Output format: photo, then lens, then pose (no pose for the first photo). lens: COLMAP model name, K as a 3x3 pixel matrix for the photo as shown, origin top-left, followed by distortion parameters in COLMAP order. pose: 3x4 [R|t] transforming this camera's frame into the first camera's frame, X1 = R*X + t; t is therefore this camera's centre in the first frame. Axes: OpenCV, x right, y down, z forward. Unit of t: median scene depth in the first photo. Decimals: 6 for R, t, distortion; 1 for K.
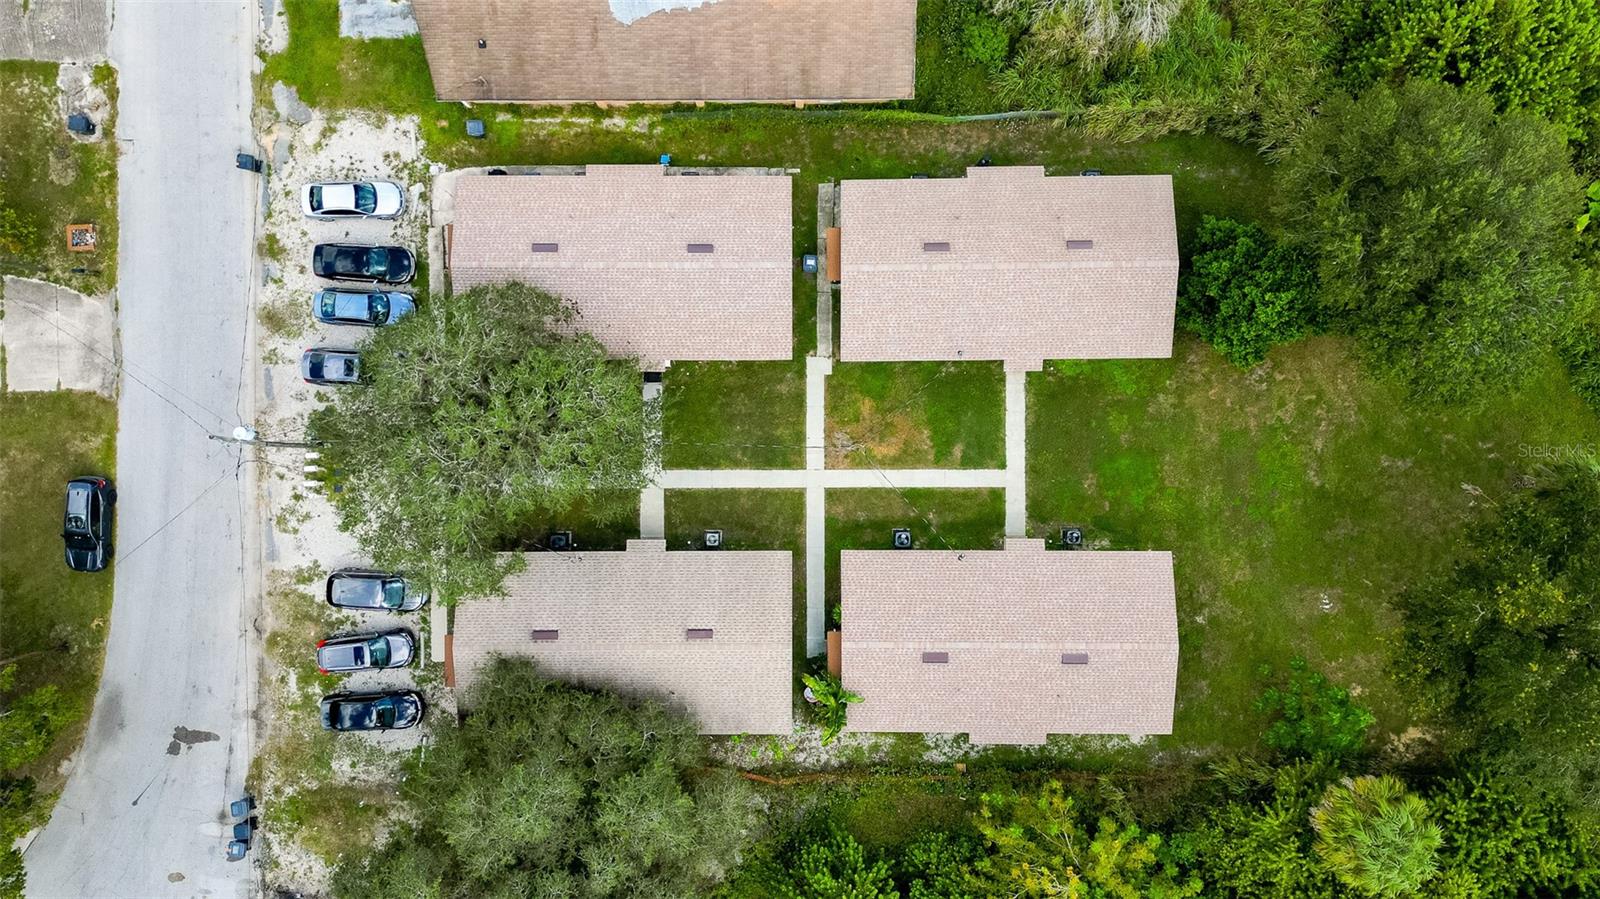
lens RADIAL K [[1122.4, 0, 795.6], [0, 1122.4, 450.0], [0, 0, 1]] dist [0.088937, -0.093376]
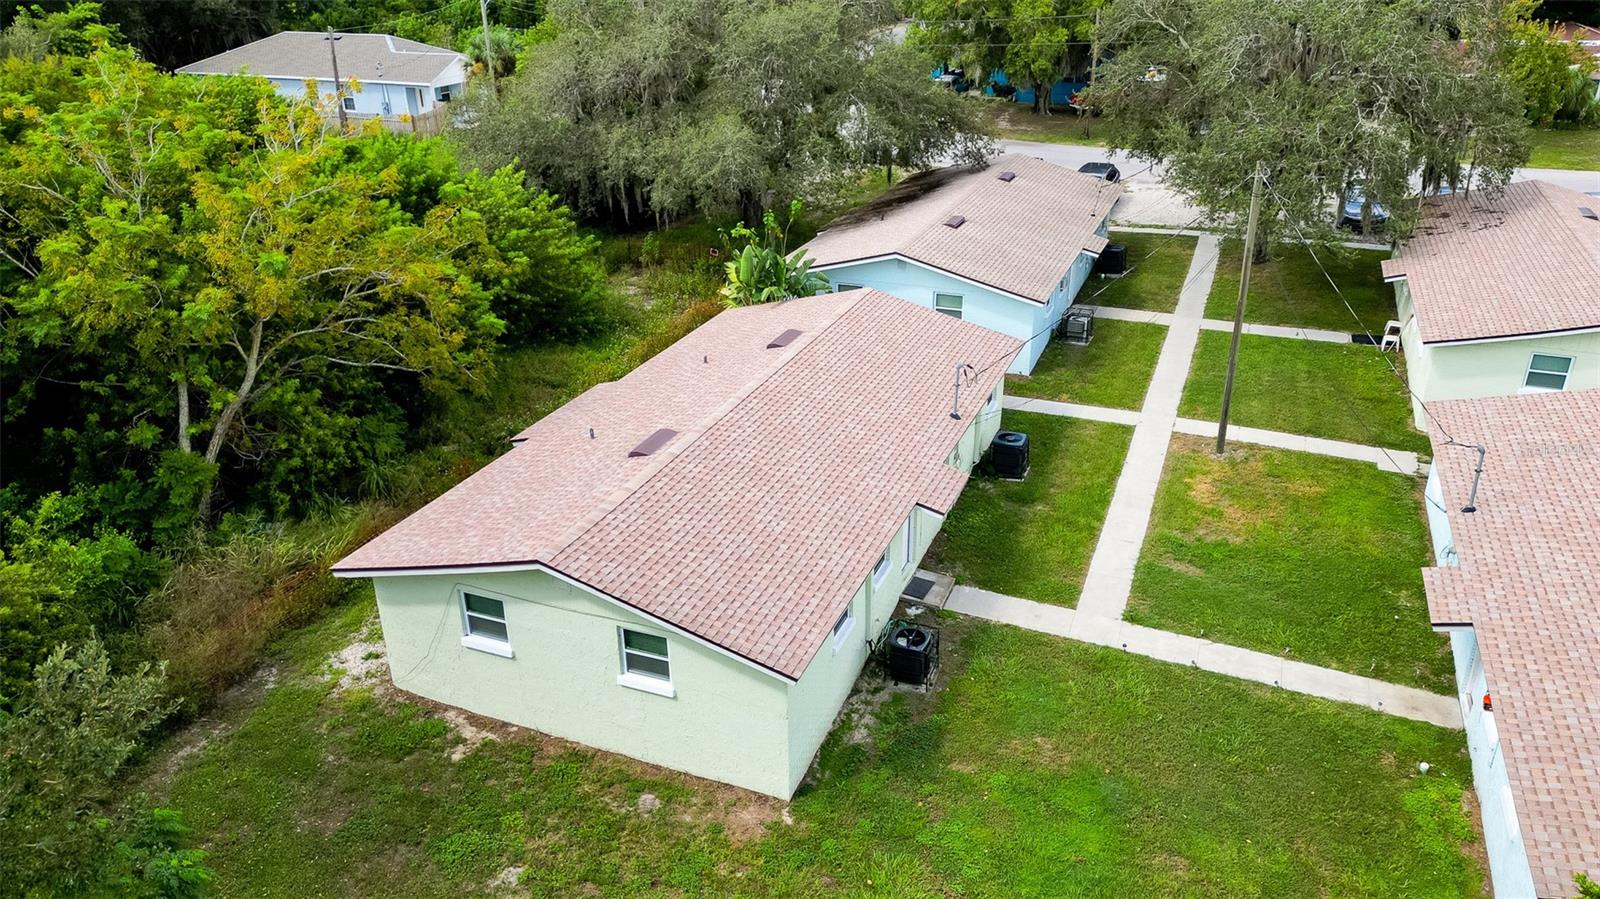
lens RADIAL K [[1122.4, 0, 795.6], [0, 1122.4, 450.0], [0, 0, 1]] dist [0.088937, -0.093376]
pose [[-0.383005, 0.401793, -0.831787, 0.537504], [-0.923732, -0.161589, 0.347286, -0.005029], [0.005129, 0.901361, 0.433039, 0.782064]]
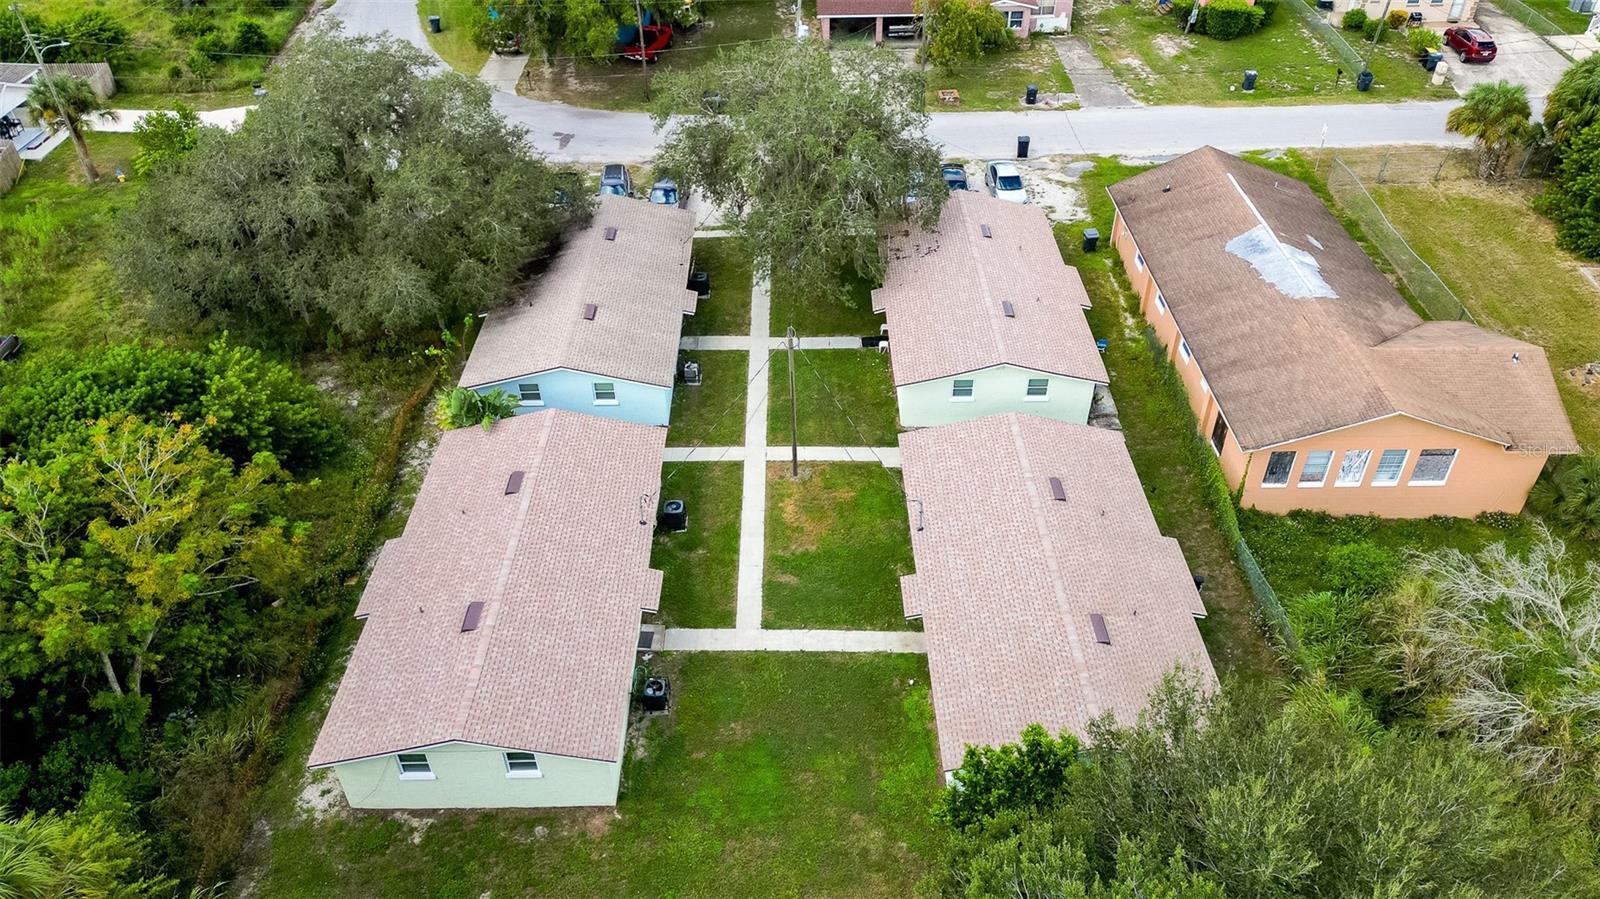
lens RADIAL K [[1122.4, 0, 795.6], [0, 1122.4, 450.0], [0, 0, 1]] dist [0.088937, -0.093376]
pose [[0.001257, 0.623596, -0.781746, 0.666523], [-0.999999, 0.001008, -0.000804, -0.003593], [0.000286, 0.781746, 0.623597, 0.483633]]
